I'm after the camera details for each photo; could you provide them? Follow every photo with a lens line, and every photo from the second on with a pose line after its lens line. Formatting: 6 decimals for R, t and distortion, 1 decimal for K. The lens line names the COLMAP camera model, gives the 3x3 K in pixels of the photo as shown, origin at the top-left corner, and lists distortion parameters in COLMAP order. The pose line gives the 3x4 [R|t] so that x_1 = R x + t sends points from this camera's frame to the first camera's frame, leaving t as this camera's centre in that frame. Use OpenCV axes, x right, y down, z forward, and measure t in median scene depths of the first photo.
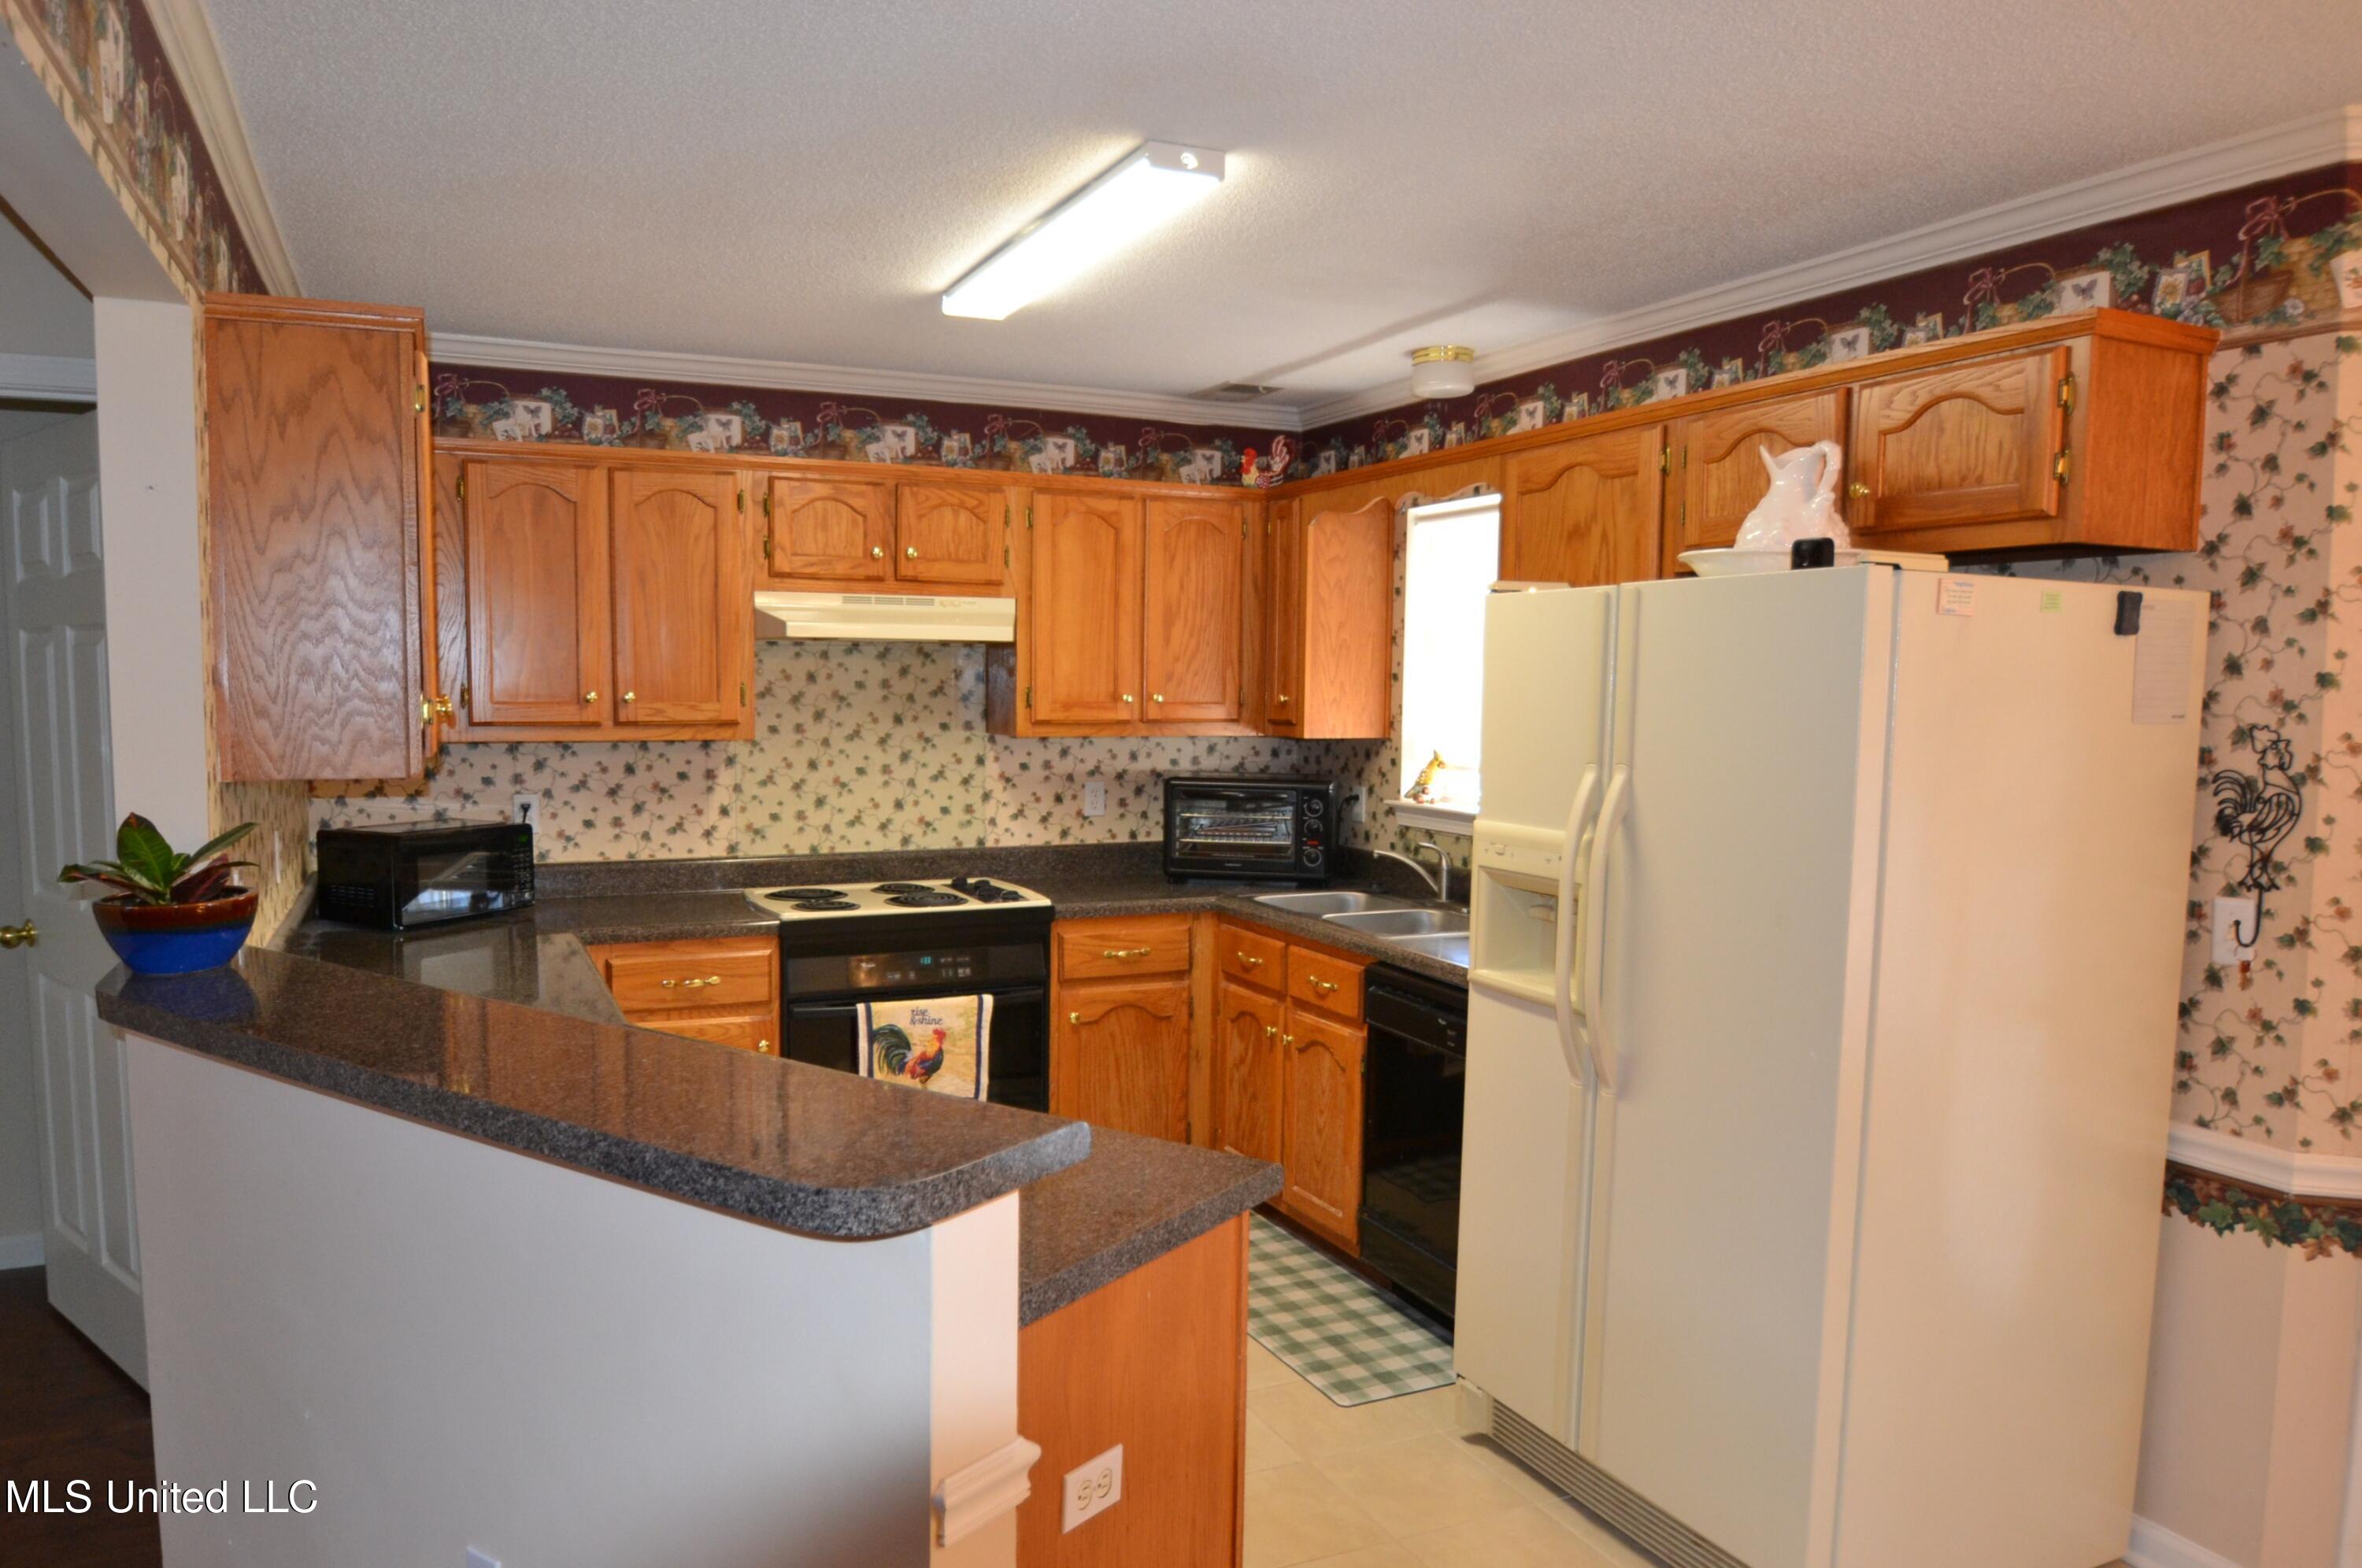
lens RADIAL K [[1538.0, 0, 1159.2], [0, 1538.0, 823.5], [0, 0, 1]] dist [-0.030614, -0.004681]
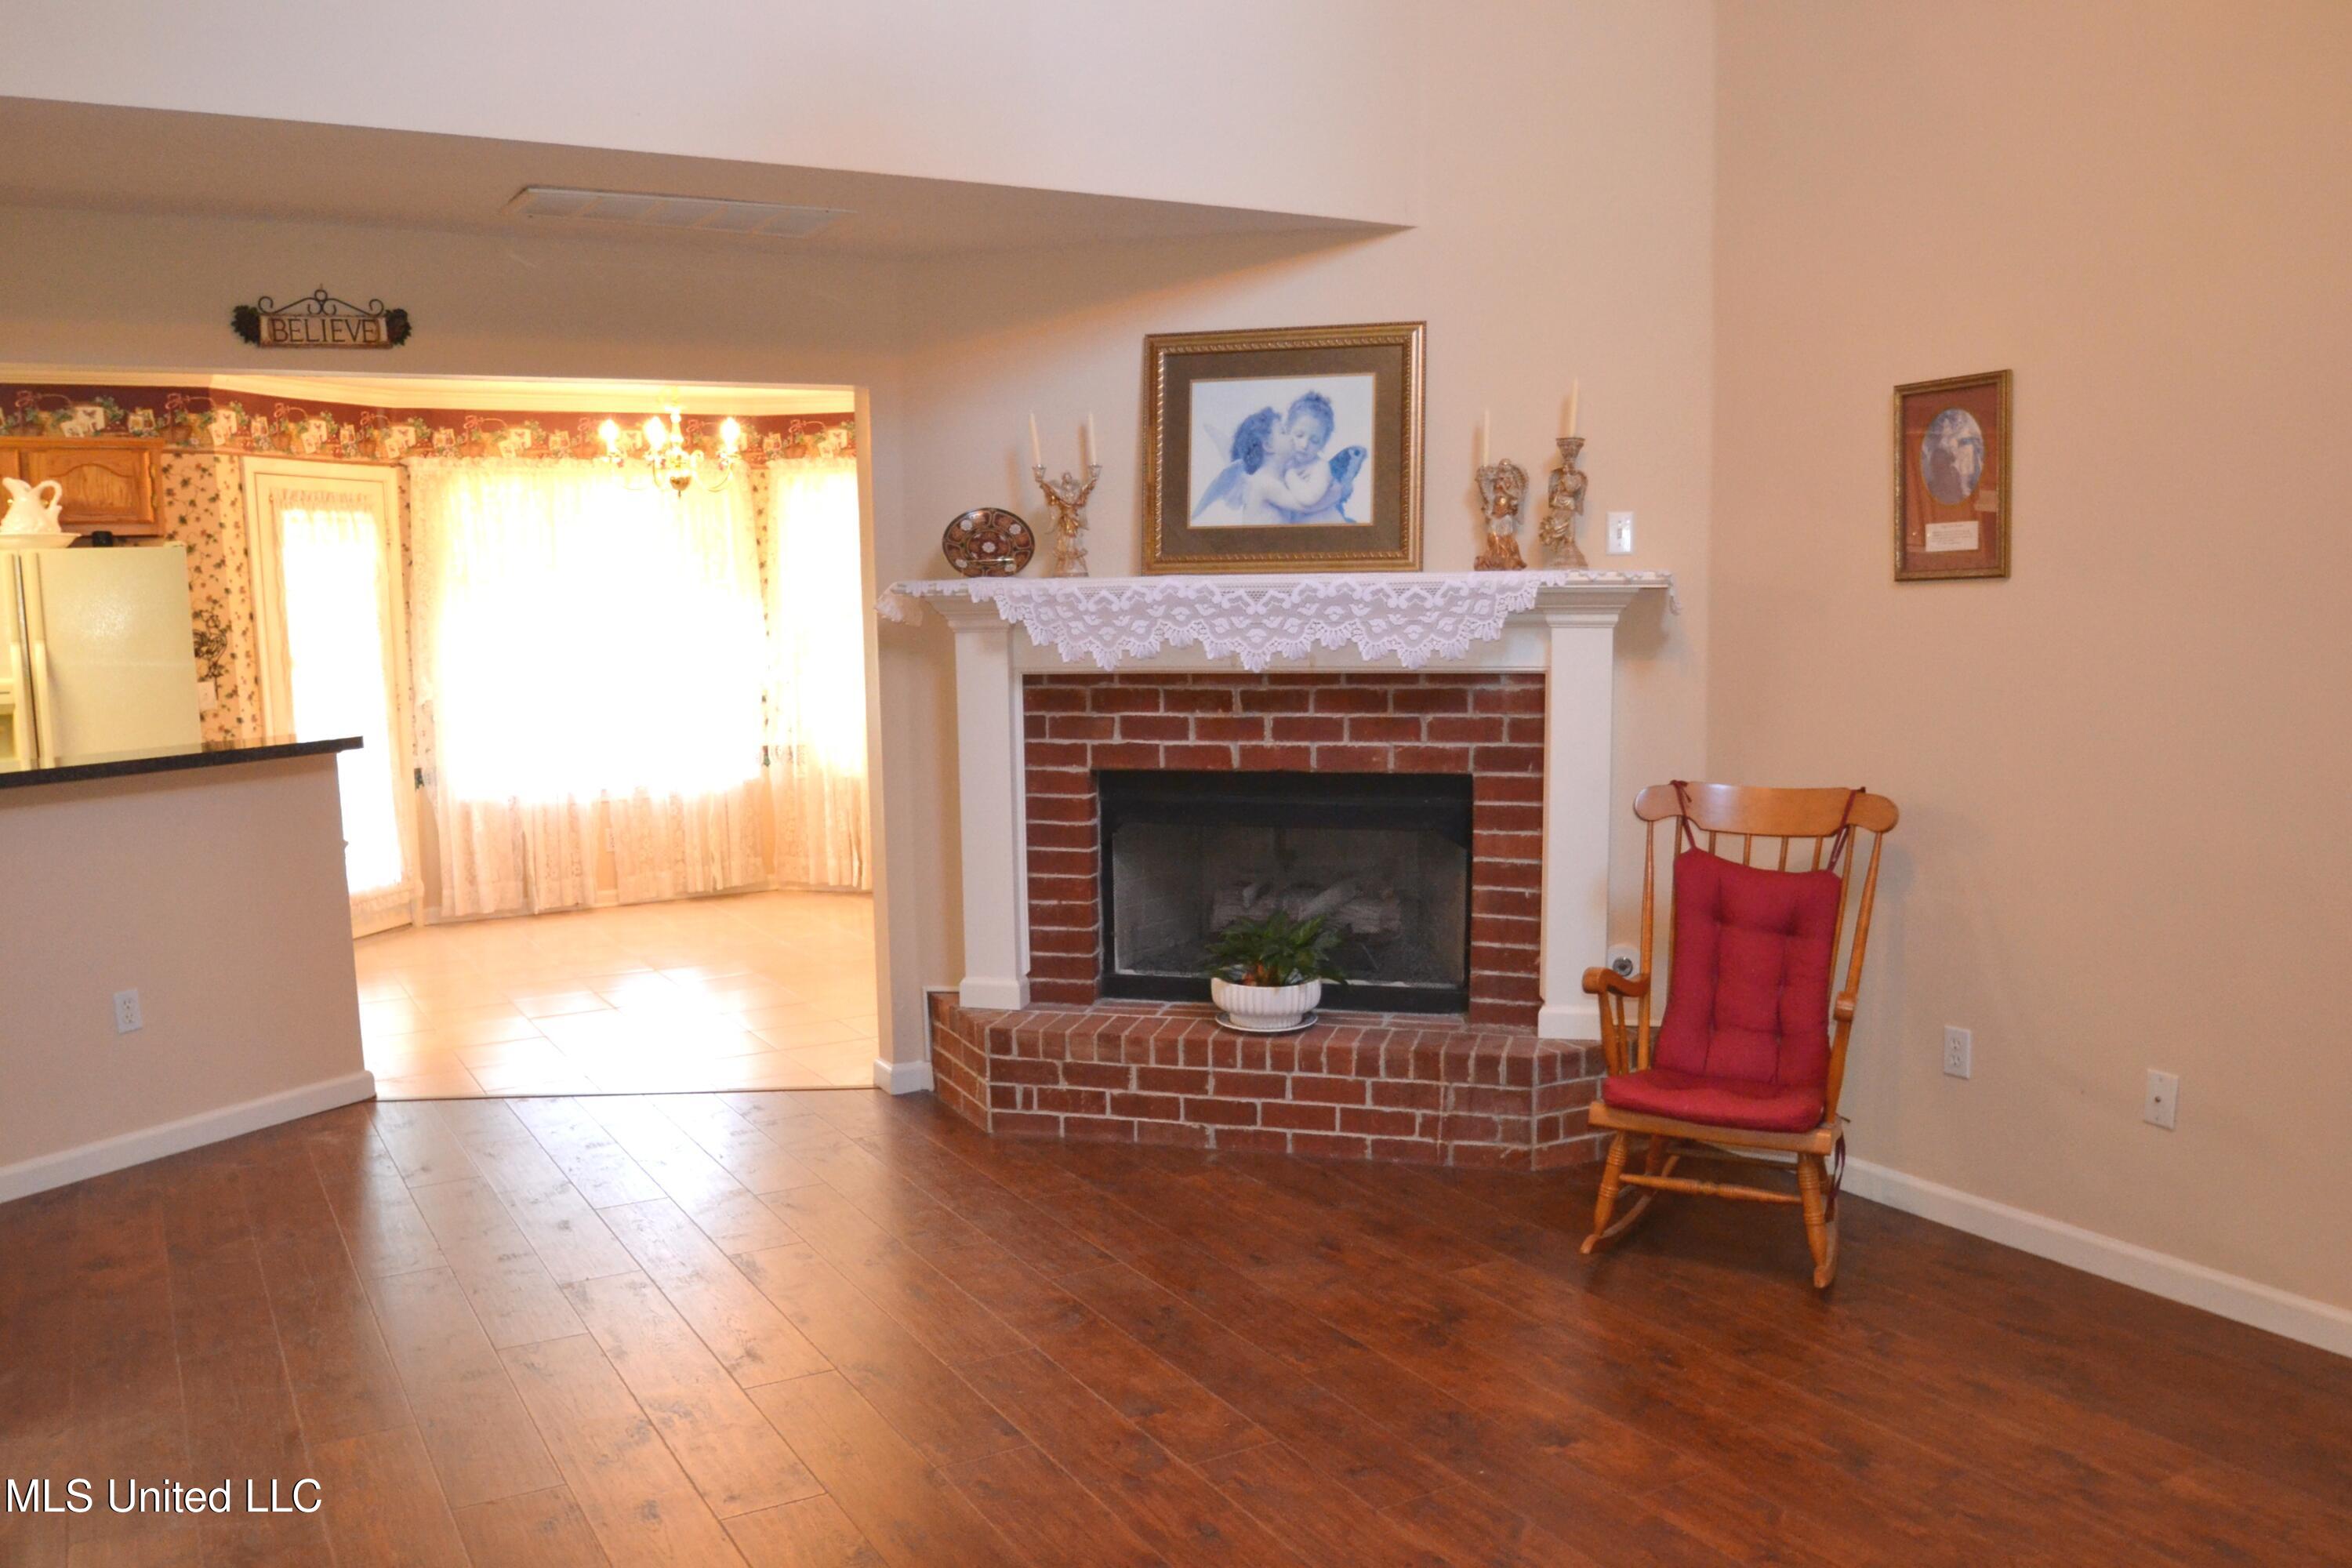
lens RADIAL K [[1866.1, 0, 1119.8], [0, 1866.1, 834.5], [0, 0, 1]] dist [-0.061547, 0.028566]
pose [[-0.064286, -0.141404, 0.987863, -1.371266], [0.110888, 0.982768, 0.147890, 0.009218], [-0.991752, 0.119049, -0.047498, -0.167082]]
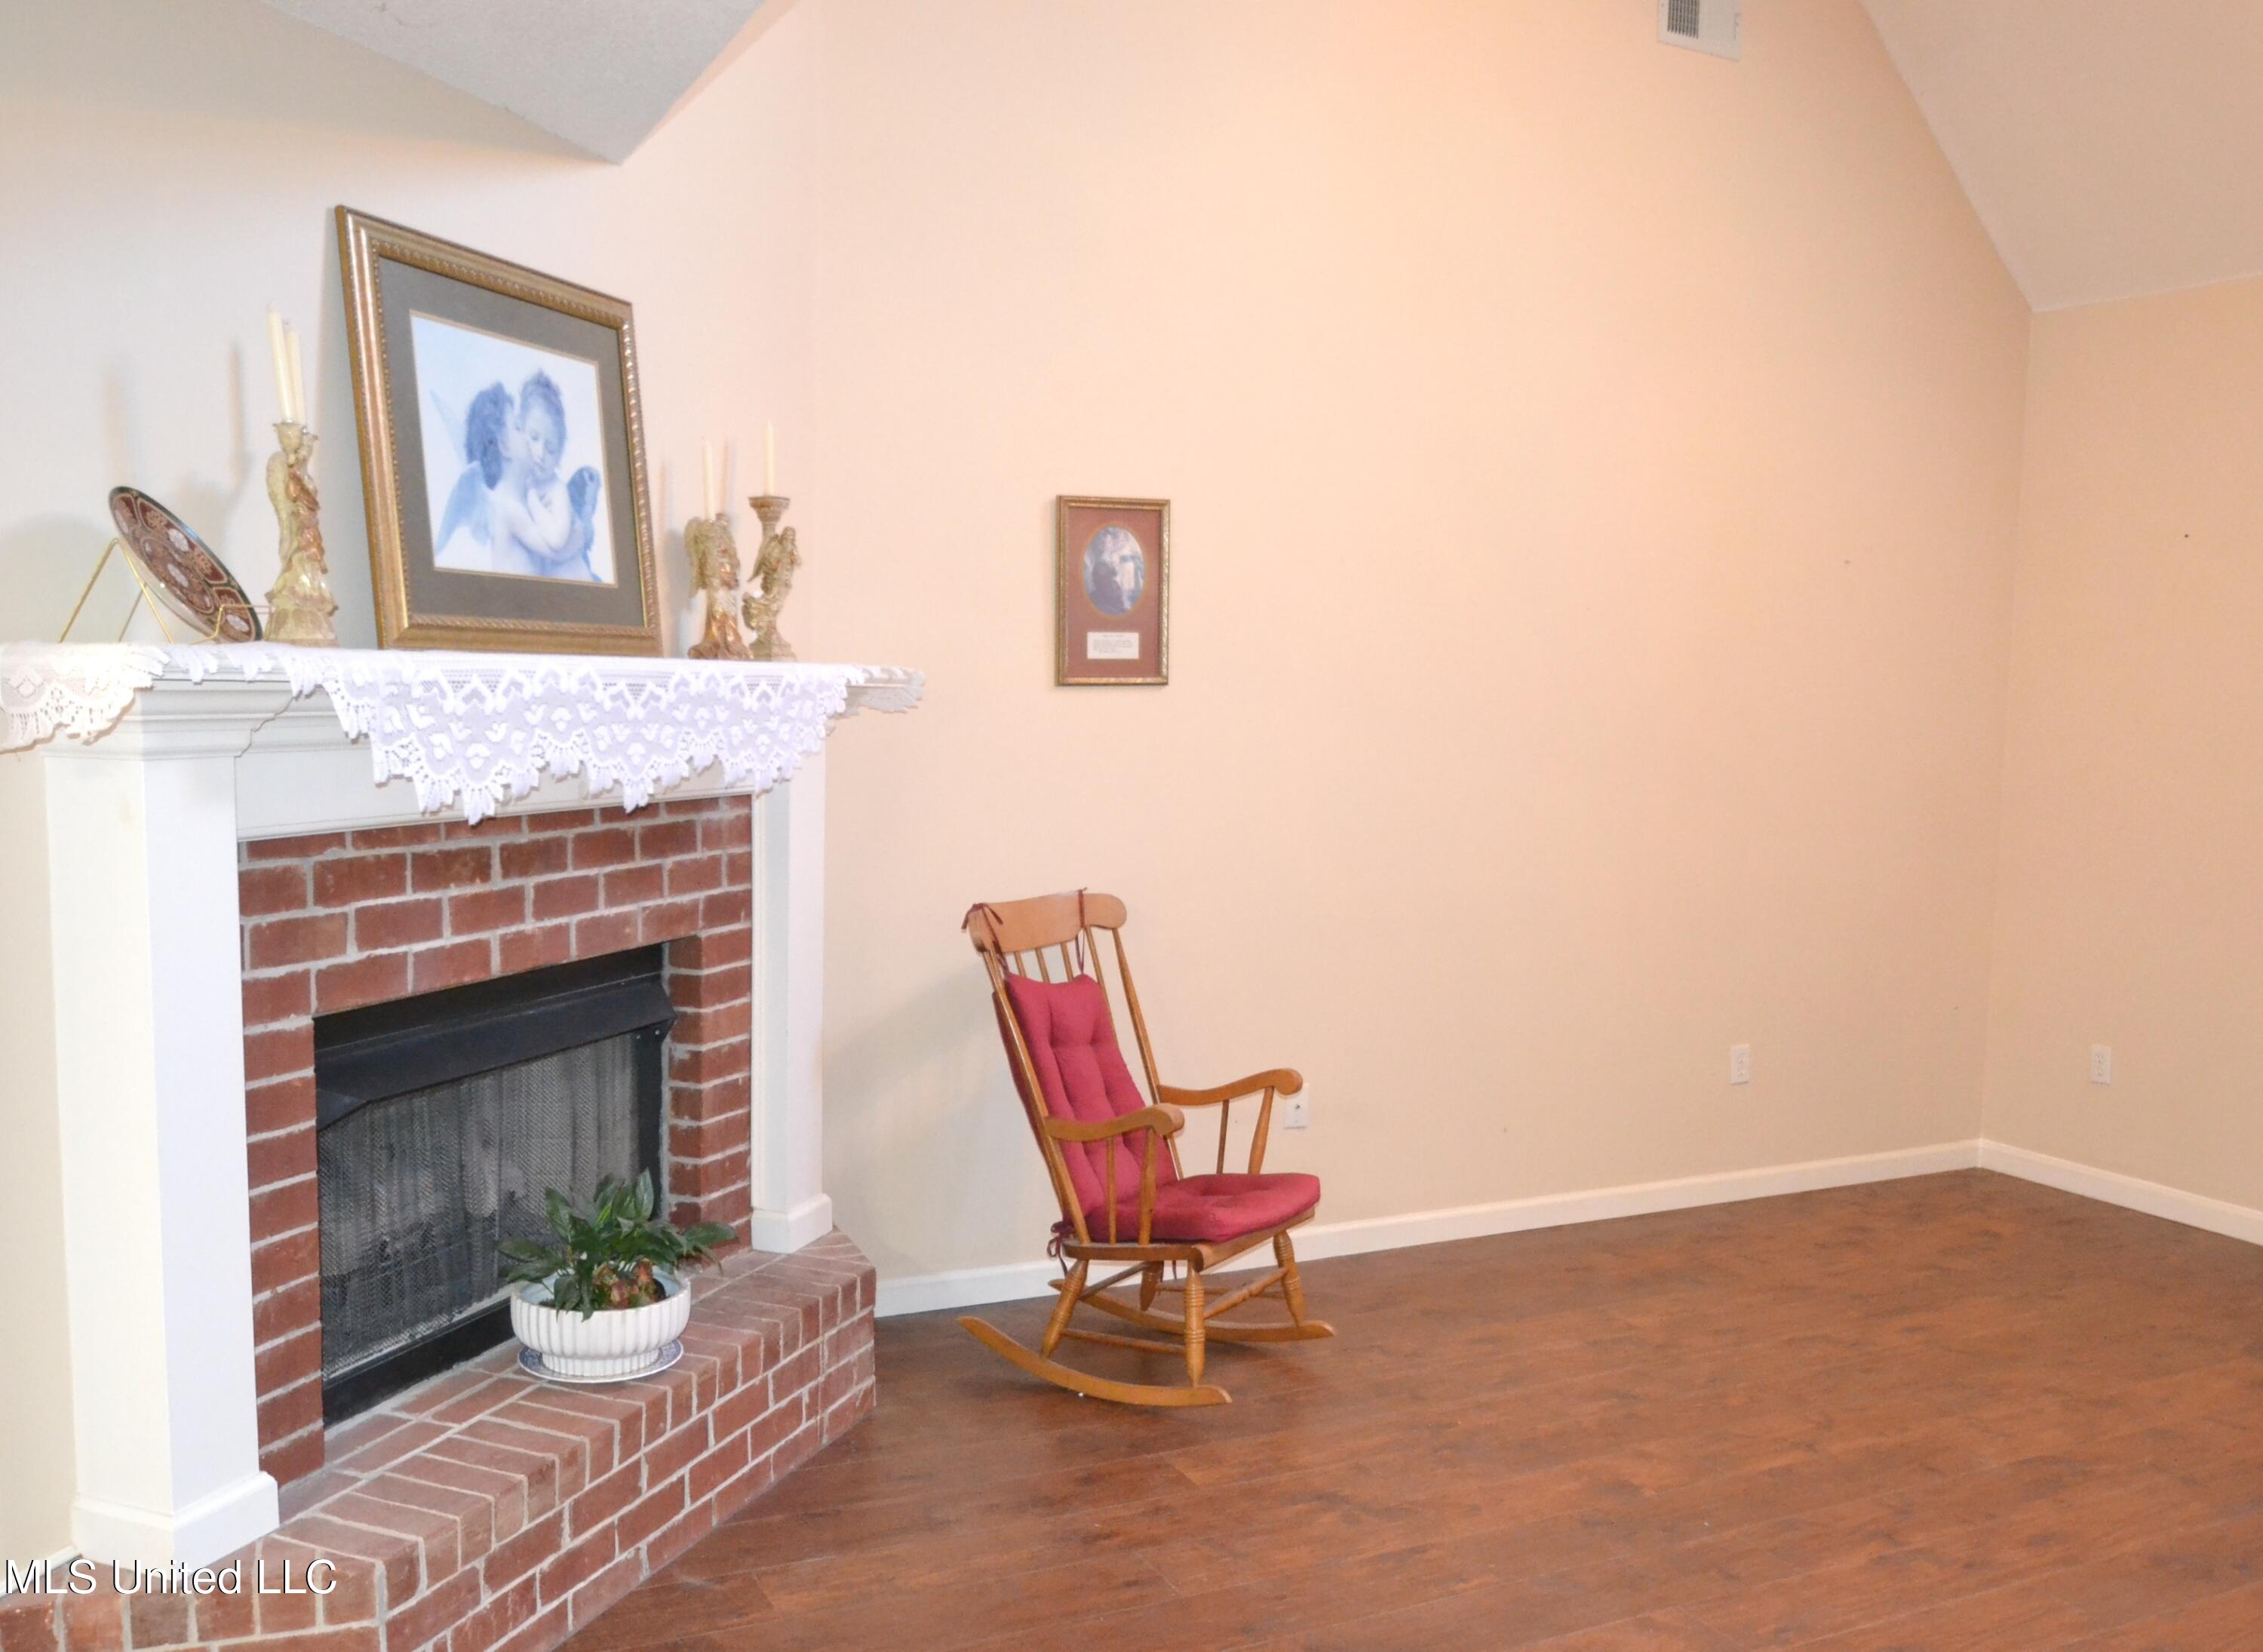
lens RADIAL K [[1949.2, 0, 1215.7], [0, 1949.2, 879.4], [0, 0, 1]] dist [-0.048946, 0.021689]
pose [[-0.998484, -0.028666, -0.046989, -0.408522], [-0.037293, 0.980197, 0.194483, -0.040220], [0.040484, 0.195941, -0.979780, 0.448391]]
